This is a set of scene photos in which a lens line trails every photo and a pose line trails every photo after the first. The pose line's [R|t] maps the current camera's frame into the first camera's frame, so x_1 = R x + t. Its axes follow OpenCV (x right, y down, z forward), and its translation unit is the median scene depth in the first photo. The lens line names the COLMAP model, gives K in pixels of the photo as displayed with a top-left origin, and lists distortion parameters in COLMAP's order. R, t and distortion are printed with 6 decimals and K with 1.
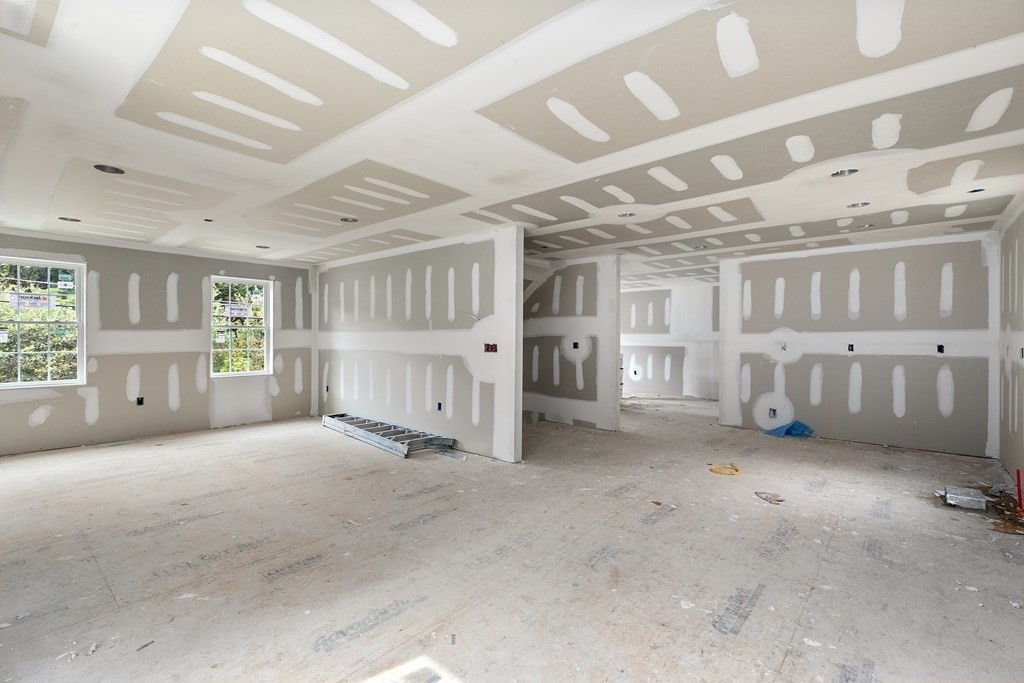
lens RADIAL K [[469.6, 0, 503.9], [0, 469.6, 338.7], [0, 0, 1]] dist [0.000586, -0.000440]
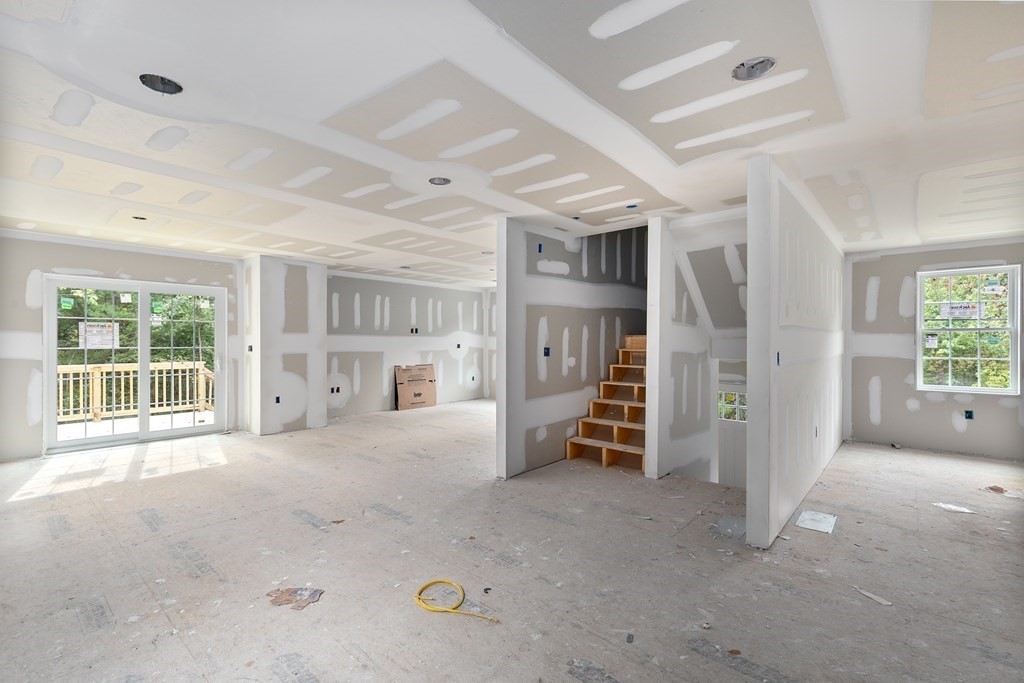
lens RADIAL K [[457.9, 0, 495.3], [0, 457.9, 344.6], [0, 0, 1]] dist [0.002353, 0.000879]
pose [[-0.025219, 0.005364, -0.999668, 1.231605], [-0.003222, 0.999980, 0.005447, -0.000145], [0.999677, 0.003359, -0.025201, 1.352377]]
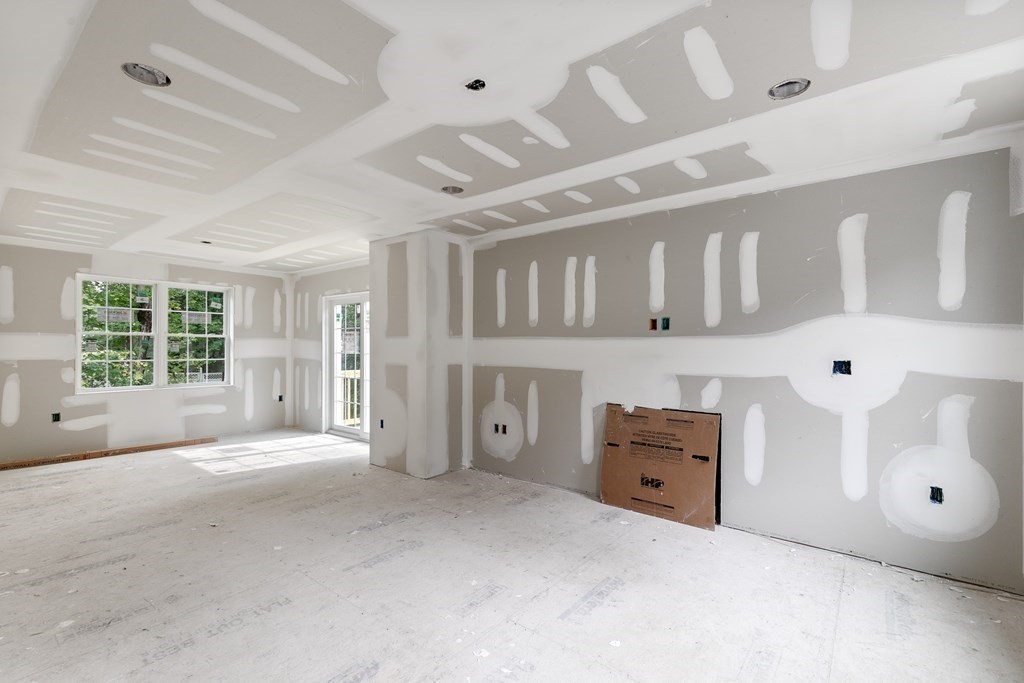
lens RADIAL K [[457.9, 0, 495.3], [0, 457.9, 344.6], [0, 0, 1]] dist [0.002353, 0.000879]
pose [[-0.999123, -0.008675, -0.040952, -0.814052], [-0.008524, 0.999956, -0.003859, -0.007902], [0.040984, -0.003507, -0.999154, 1.848791]]
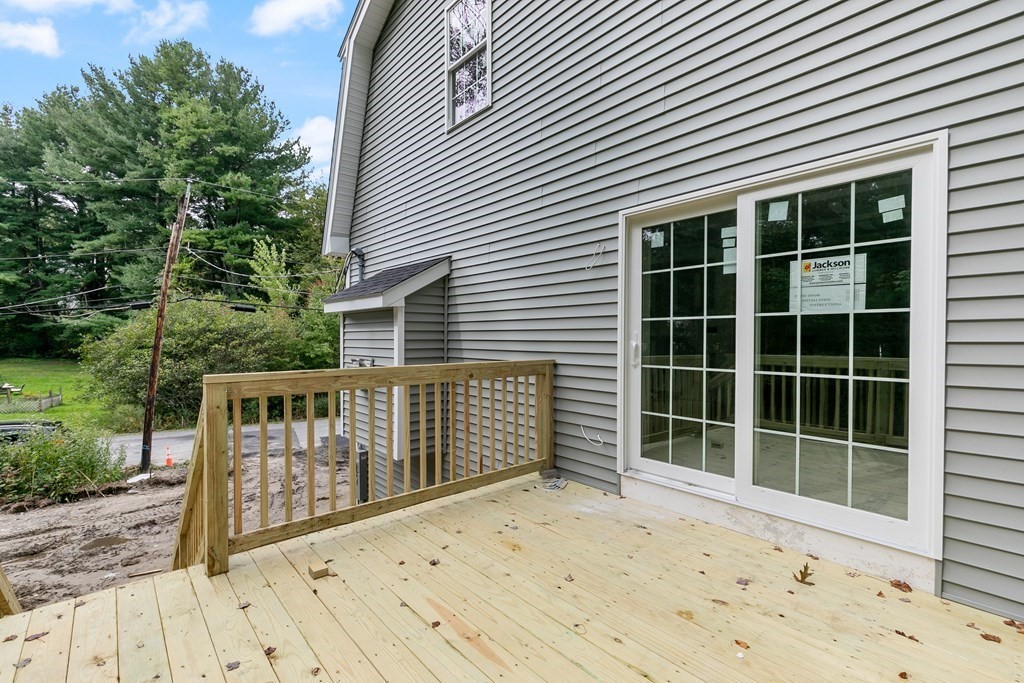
lens RADIAL K [[457.9, 0, 495.3], [0, 457.9, 344.6], [0, 0, 1]] dist [0.002353, 0.000879]
pose [[-0.987727, -0.006058, 0.156072, 0.099816], [-0.003821, 0.999886, 0.014627, 0.067714], [-0.156143, 0.013851, -0.987637, 0.767492]]
